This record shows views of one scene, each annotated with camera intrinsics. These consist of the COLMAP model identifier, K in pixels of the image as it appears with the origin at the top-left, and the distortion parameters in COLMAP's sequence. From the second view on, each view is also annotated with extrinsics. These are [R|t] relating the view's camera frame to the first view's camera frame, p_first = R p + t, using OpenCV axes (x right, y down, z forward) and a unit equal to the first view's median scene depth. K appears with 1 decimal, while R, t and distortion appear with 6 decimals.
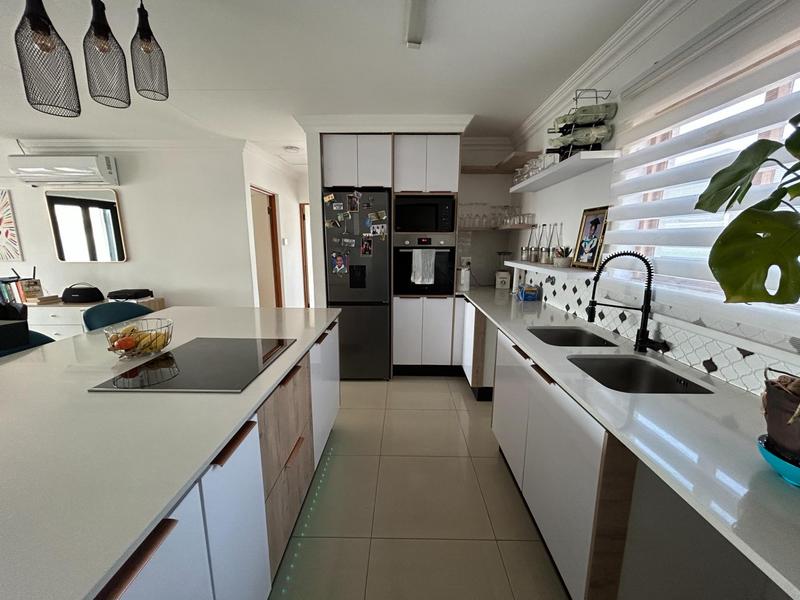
lens RADIAL K [[320.1, 0, 400.9], [0, 320.1, 300.7], [0, 0, 1]] dist [-0.004198, -0.000401]
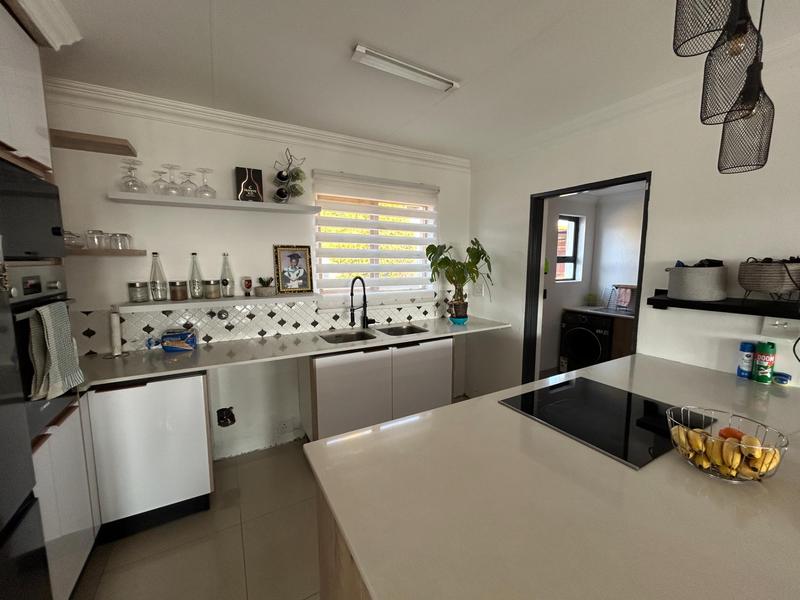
lens RADIAL K [[320.1, 0, 400.5], [0, 320.1, 299.2], [0, 0, 1]] dist [-0.004198, -0.000401]
pose [[-0.520716, -0.107309, 0.846959, -0.713339], [0.151581, 0.964685, 0.215418, -0.290525], [-0.840166, 0.240555, -0.486061, 1.299365]]
